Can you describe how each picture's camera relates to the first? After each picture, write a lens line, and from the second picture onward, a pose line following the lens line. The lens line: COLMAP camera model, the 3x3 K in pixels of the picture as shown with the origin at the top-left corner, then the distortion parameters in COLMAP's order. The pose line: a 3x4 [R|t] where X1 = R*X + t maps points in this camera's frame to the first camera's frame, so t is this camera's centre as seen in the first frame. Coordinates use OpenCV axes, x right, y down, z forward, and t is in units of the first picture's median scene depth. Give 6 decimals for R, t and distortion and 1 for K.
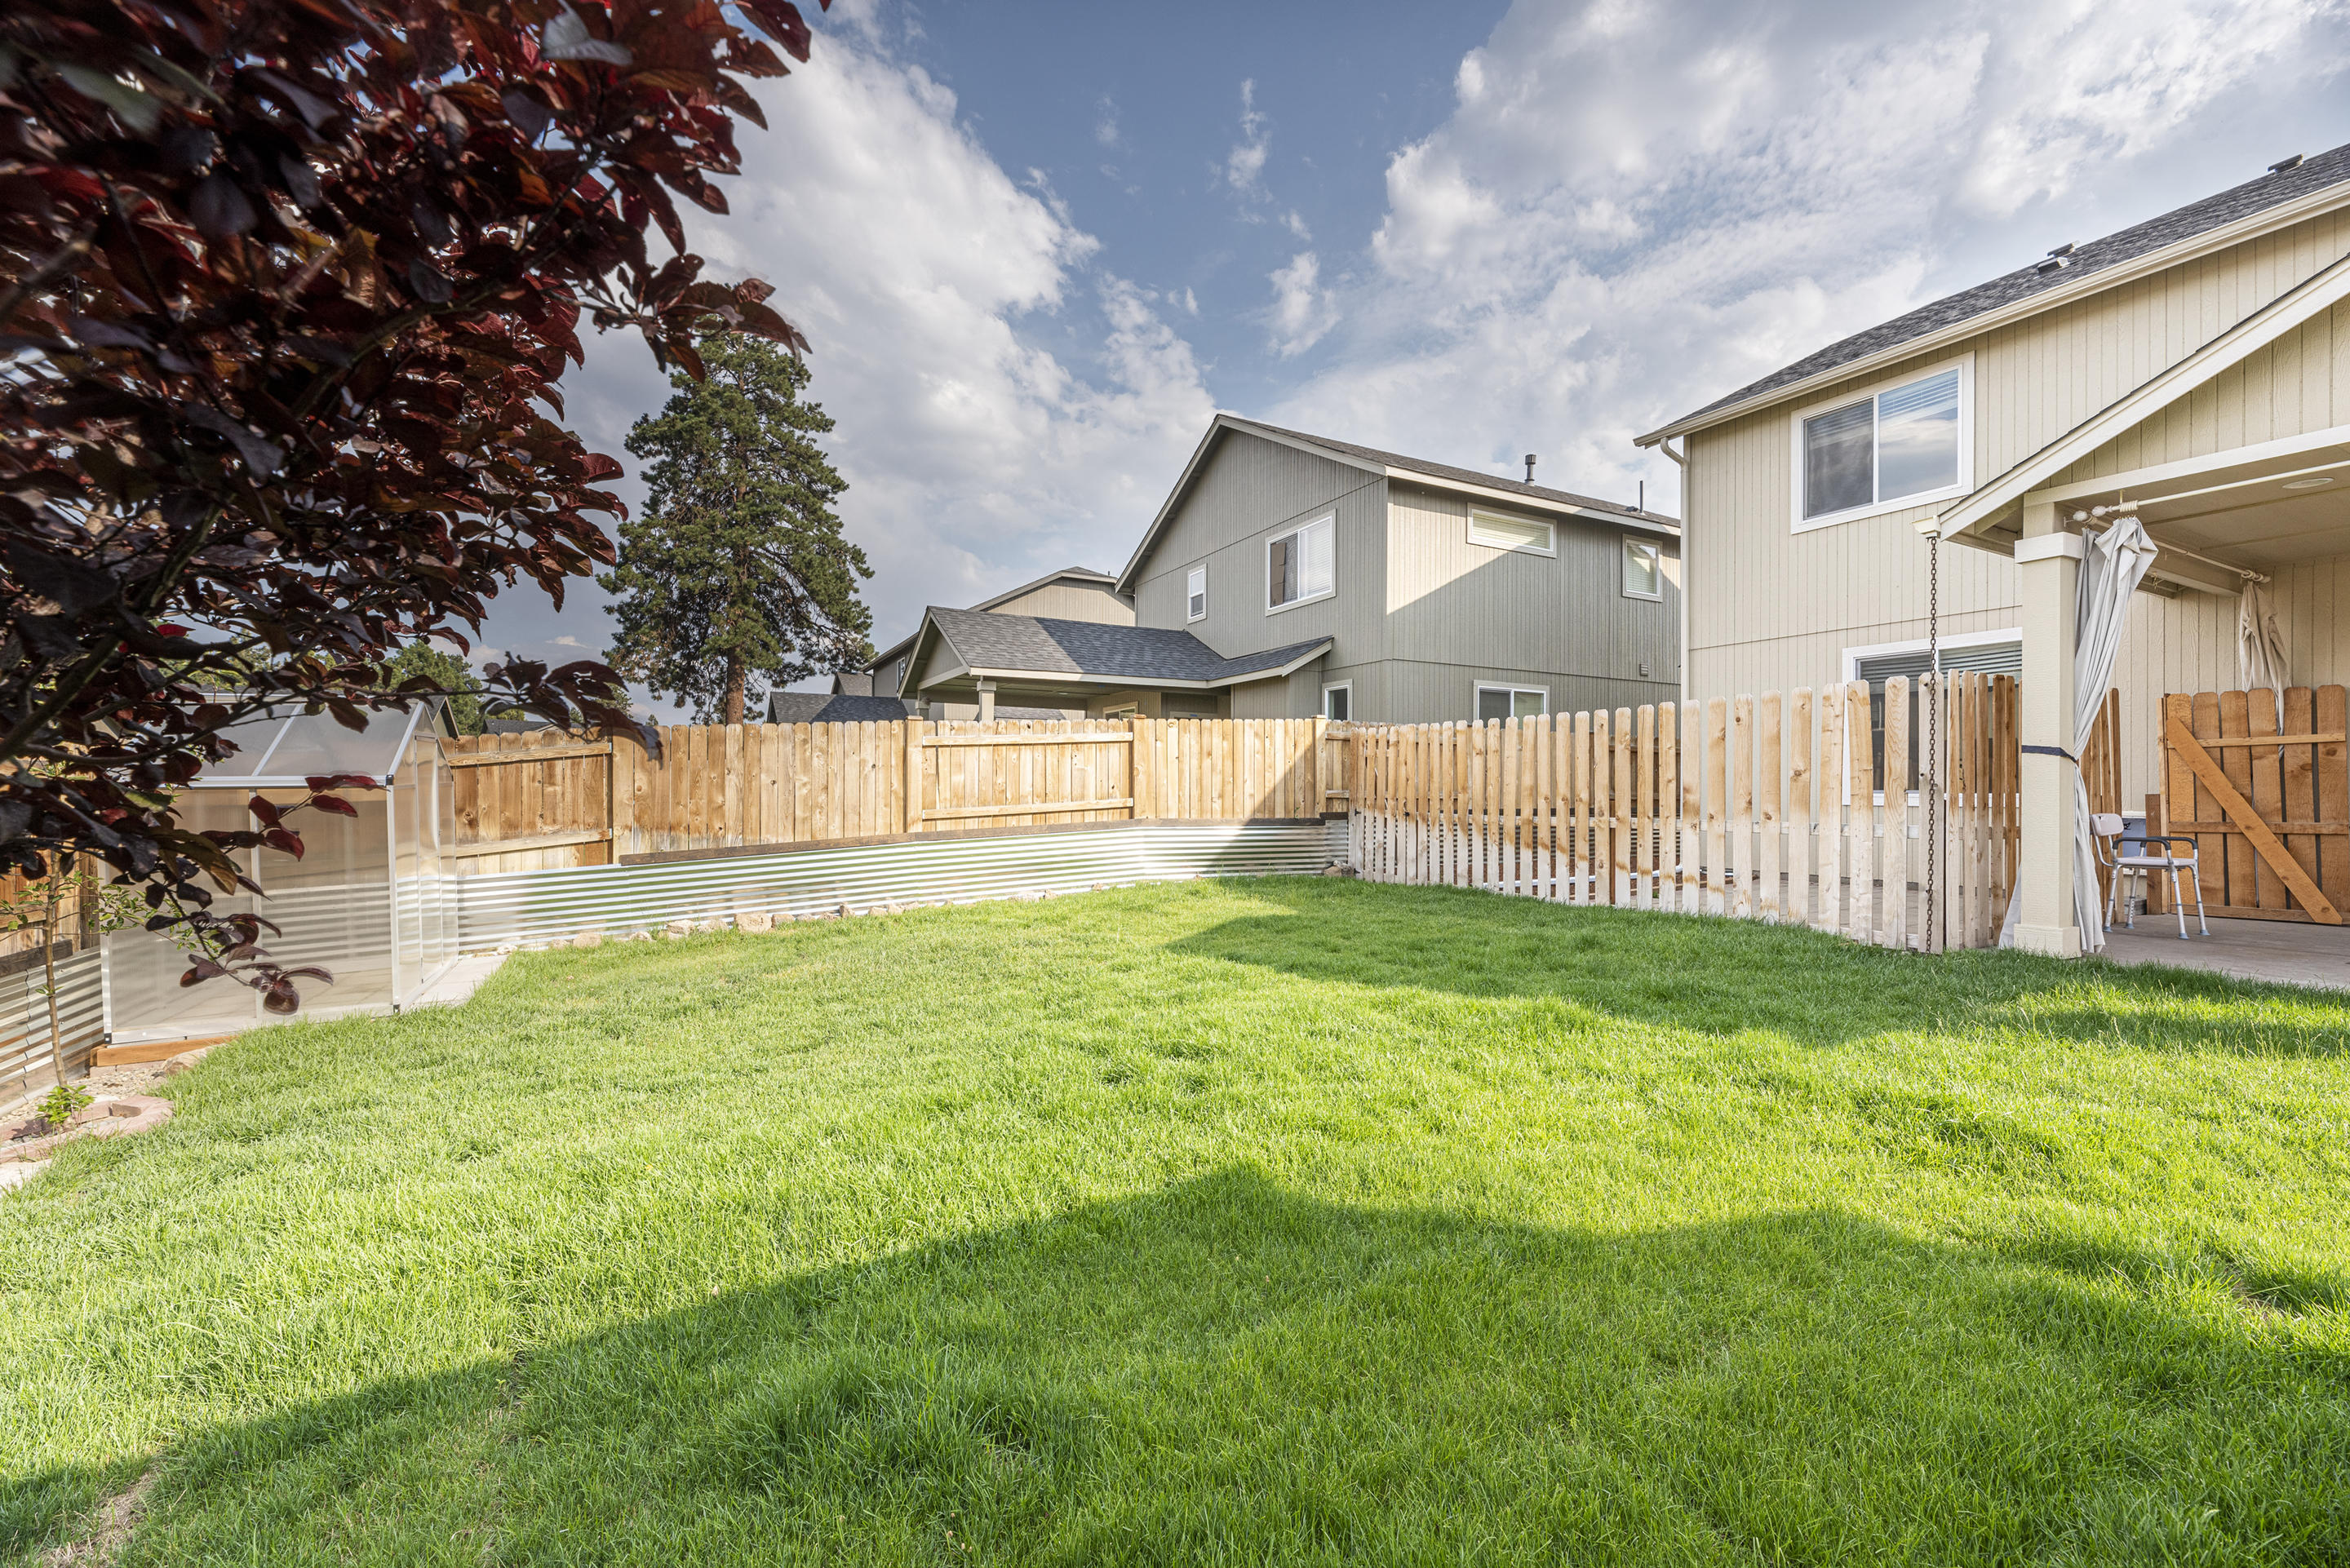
lens RADIAL K [[938.2, 0, 1176.5], [0, 938.2, 790.1], [0, 0, 1]] dist [0.001097, 0.000341]
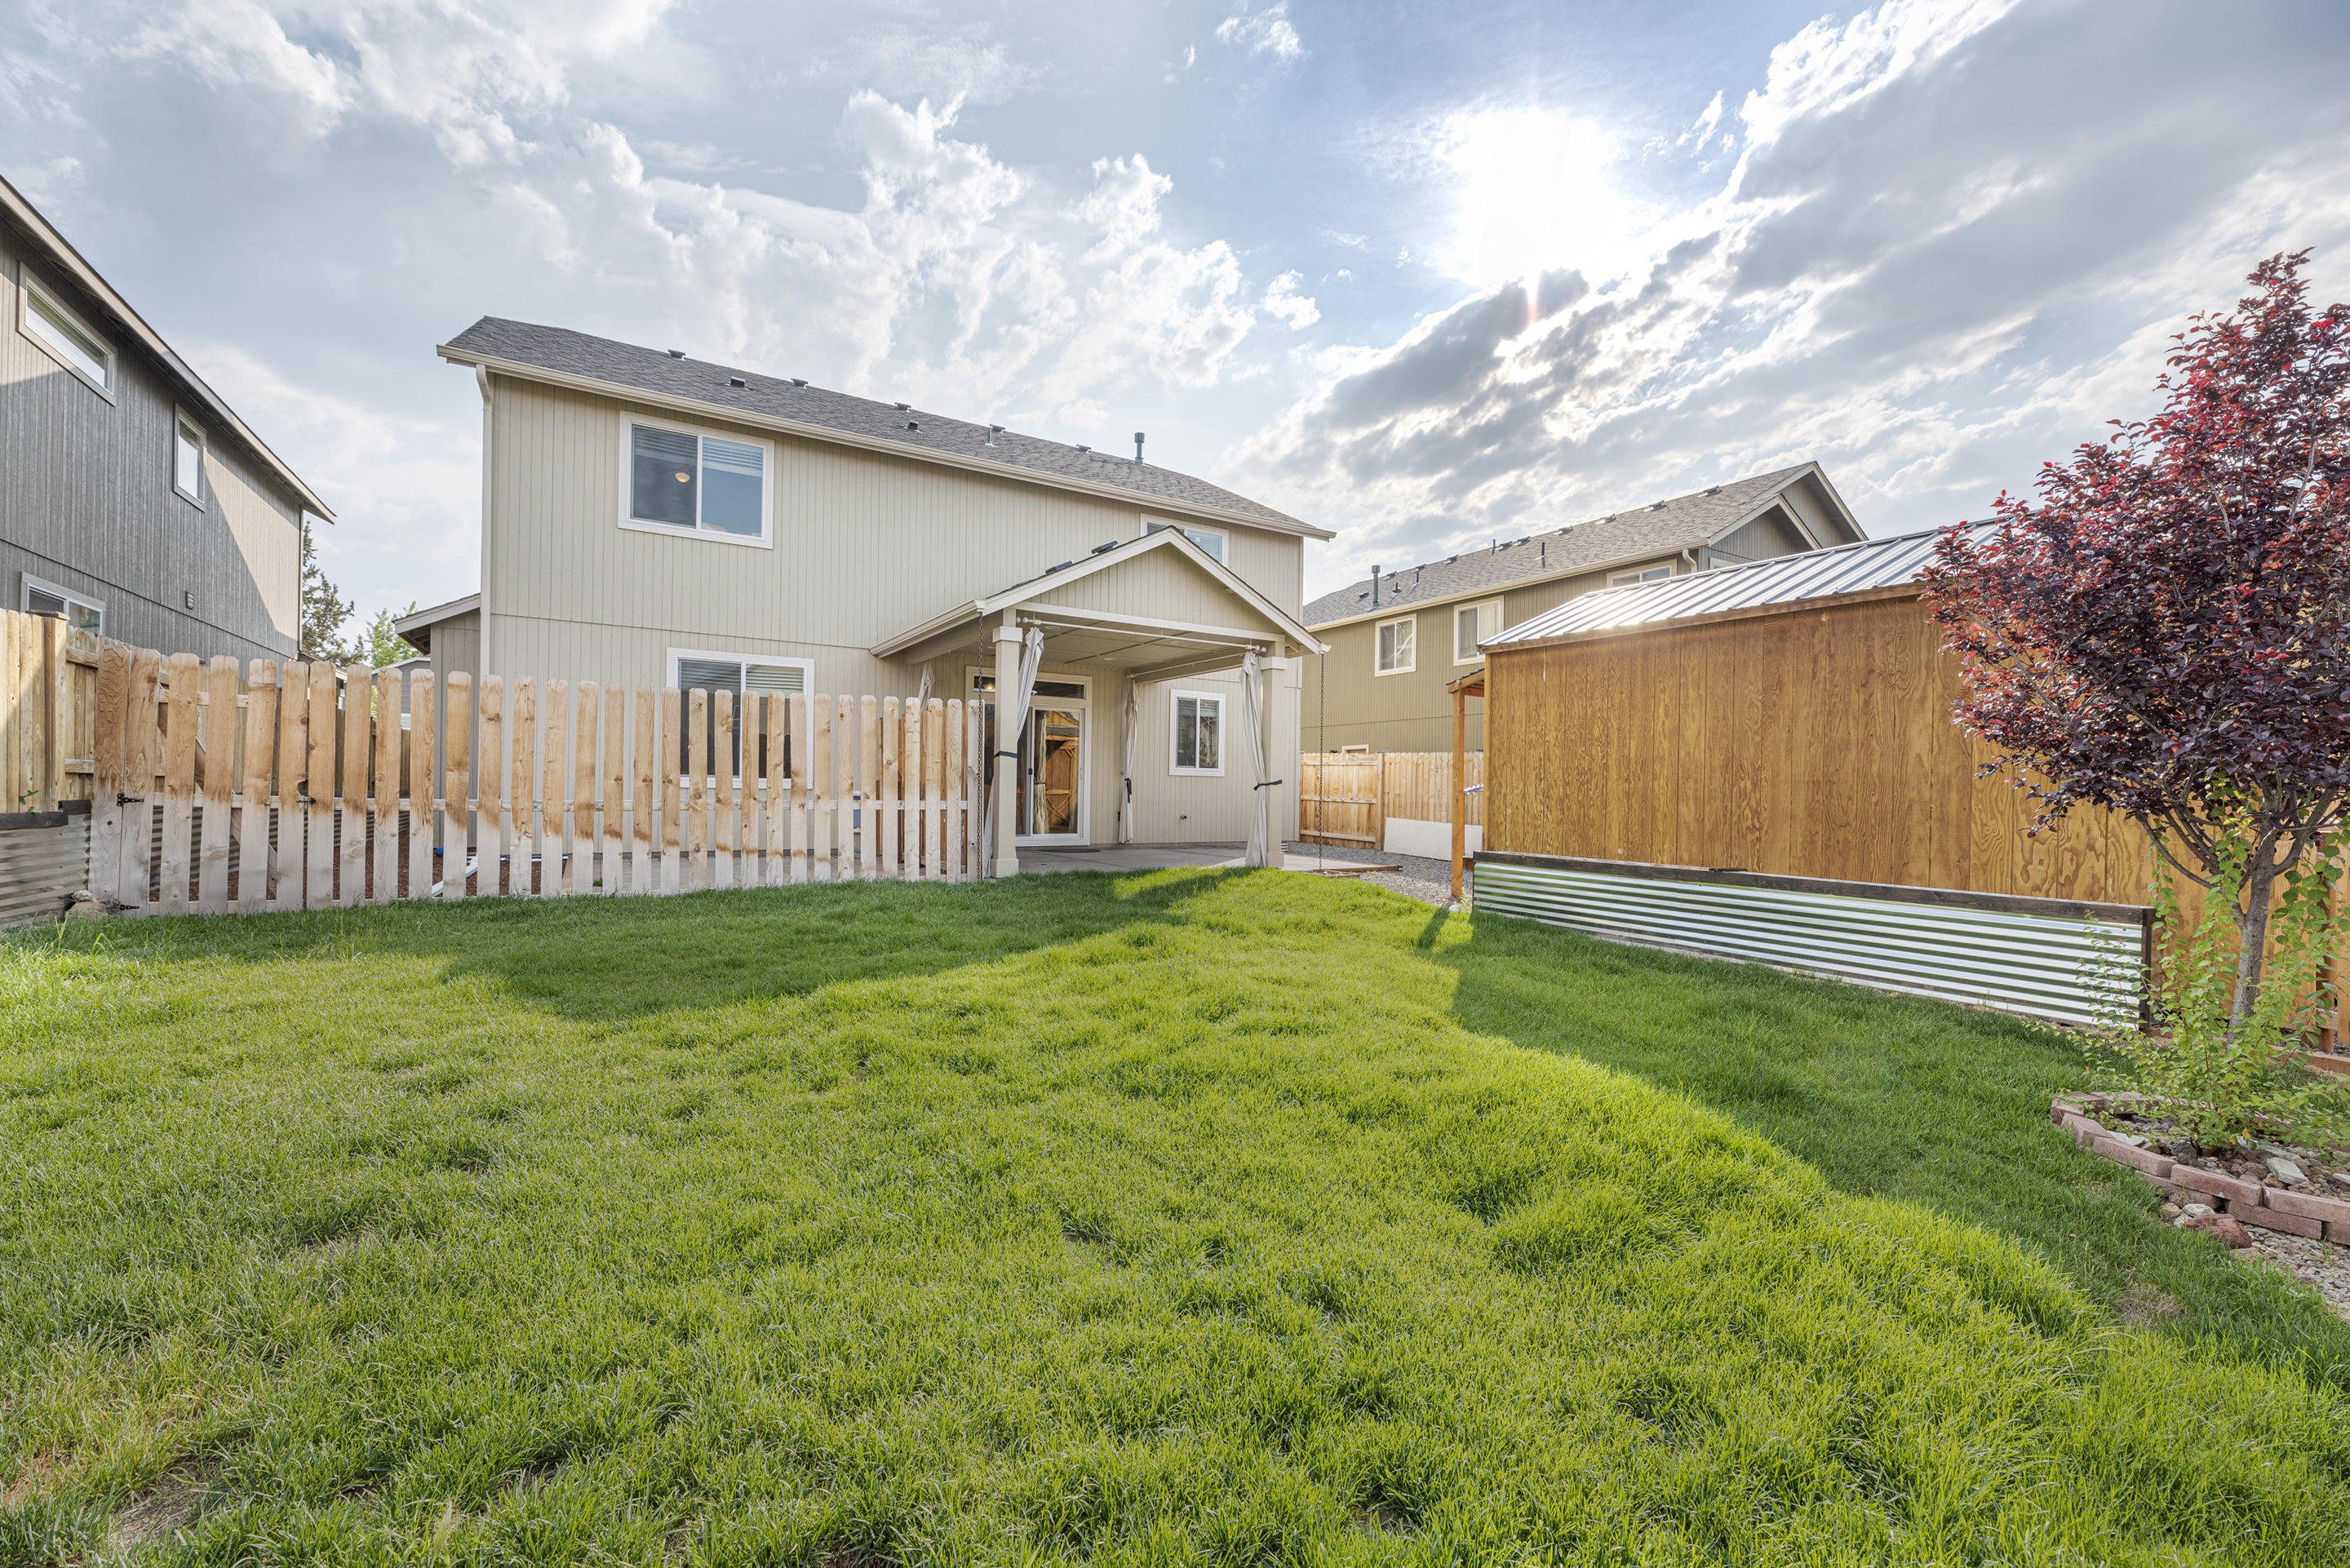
lens RADIAL K [[938.2, 0, 1176.1], [0, 938.2, 787.0], [0, 0, 1]] dist [0.001097, 0.000341]
pose [[-0.052561, 0.000973, 0.998617, -0.446520], [-0.016411, 0.999864, -0.001838, 0.007966], [-0.998483, -0.016484, -0.052538, 0.460980]]
